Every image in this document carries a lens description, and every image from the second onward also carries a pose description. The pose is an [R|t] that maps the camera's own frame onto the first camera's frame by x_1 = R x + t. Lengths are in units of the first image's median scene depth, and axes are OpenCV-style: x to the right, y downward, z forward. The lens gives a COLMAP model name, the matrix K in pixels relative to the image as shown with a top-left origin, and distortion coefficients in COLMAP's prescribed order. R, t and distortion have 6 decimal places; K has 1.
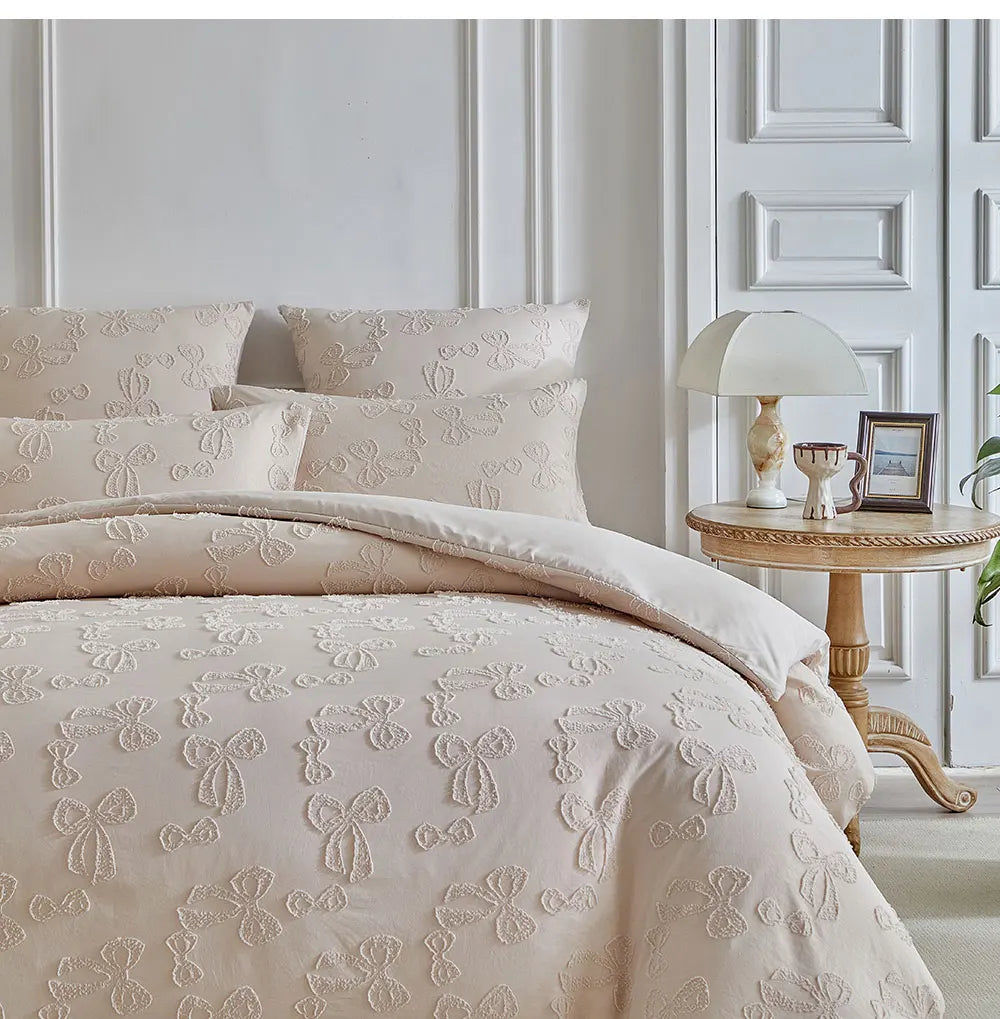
lens RADIAL K [[2731.9, 0, 462.2], [0, 2731.9, 355.4], [0, 0, 1]] dist [0.046302, 0.000000]
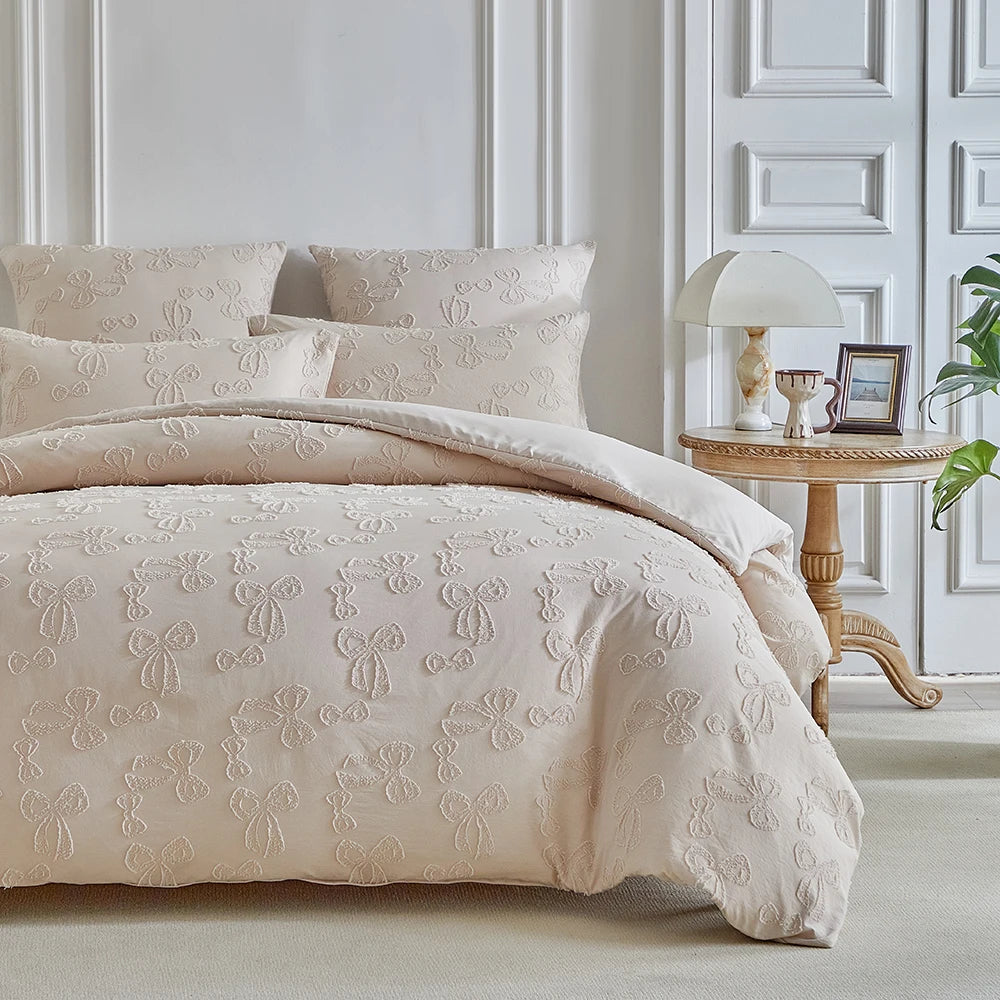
lens RADIAL K [[3261.9, 0, 446.5], [0, 3261.9, 427.8], [0, 0, 1]] dist [0.061059, 0.000000]
pose [[0.999799, 0.007563, -0.018562, 0.015098], [-0.007209, 0.999793, 0.019017, 0.036607], [0.018702, -0.018880, 0.999647, -0.371826]]
